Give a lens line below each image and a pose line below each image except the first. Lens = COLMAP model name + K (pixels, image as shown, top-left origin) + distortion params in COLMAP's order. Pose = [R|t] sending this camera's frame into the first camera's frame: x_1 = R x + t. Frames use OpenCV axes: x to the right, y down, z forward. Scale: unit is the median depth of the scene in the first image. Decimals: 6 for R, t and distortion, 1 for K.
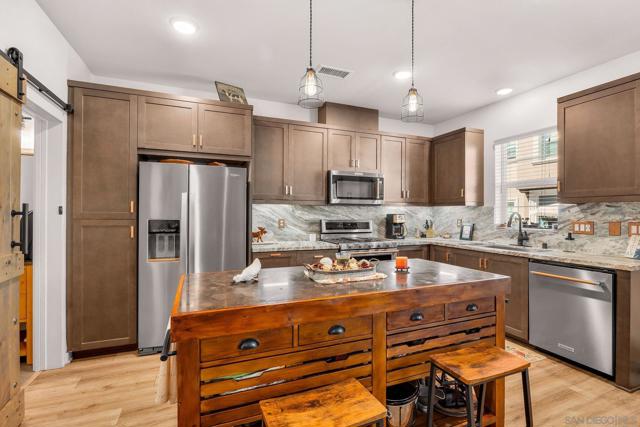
lens RADIAL K [[288.1, 0, 315.0], [0, 288.1, 212.7], [0, 0, 1]] dist [-0.013555, 0.001773]
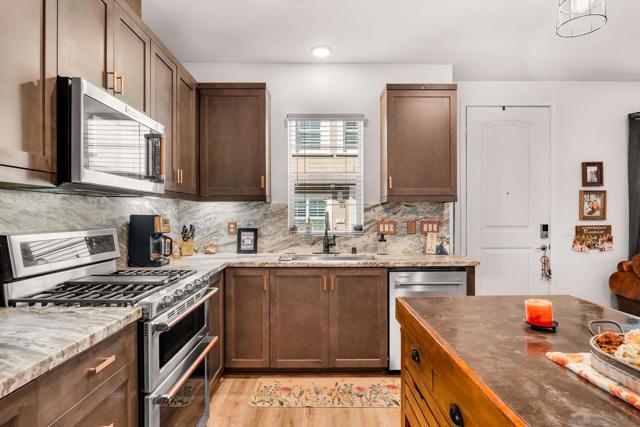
lens RADIAL K [[354.9, 0, 302.4], [0, 354.9, 218.0], [0, 0, 1]] dist [0.002968, 0.000524]
pose [[0.367933, -0.010756, 0.929790, -0.264572], [0.002017, 0.999940, 0.010769, 0.005706], [-0.929850, -0.002087, 0.367932, 0.779679]]
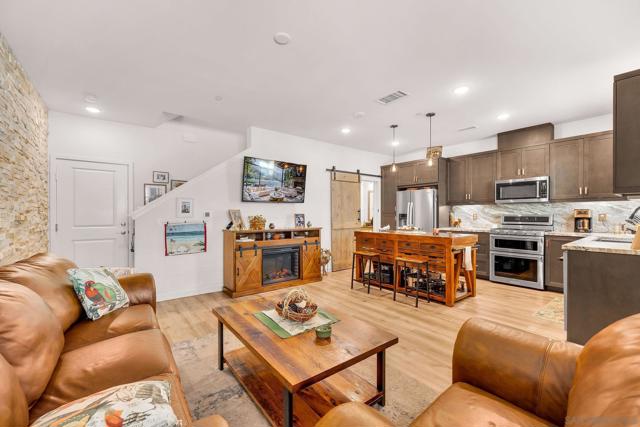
lens RADIAL K [[255.4, 0, 317.3], [0, 255.4, 212.6], [0, 0, 1]] dist [0.001354, -0.000033]
pose [[0.255911, -0.008600, -0.966662, 1.372137], [0.003055, 0.999963, -0.008087, 0.030130], [0.966696, -0.000883, 0.255928, -0.283553]]
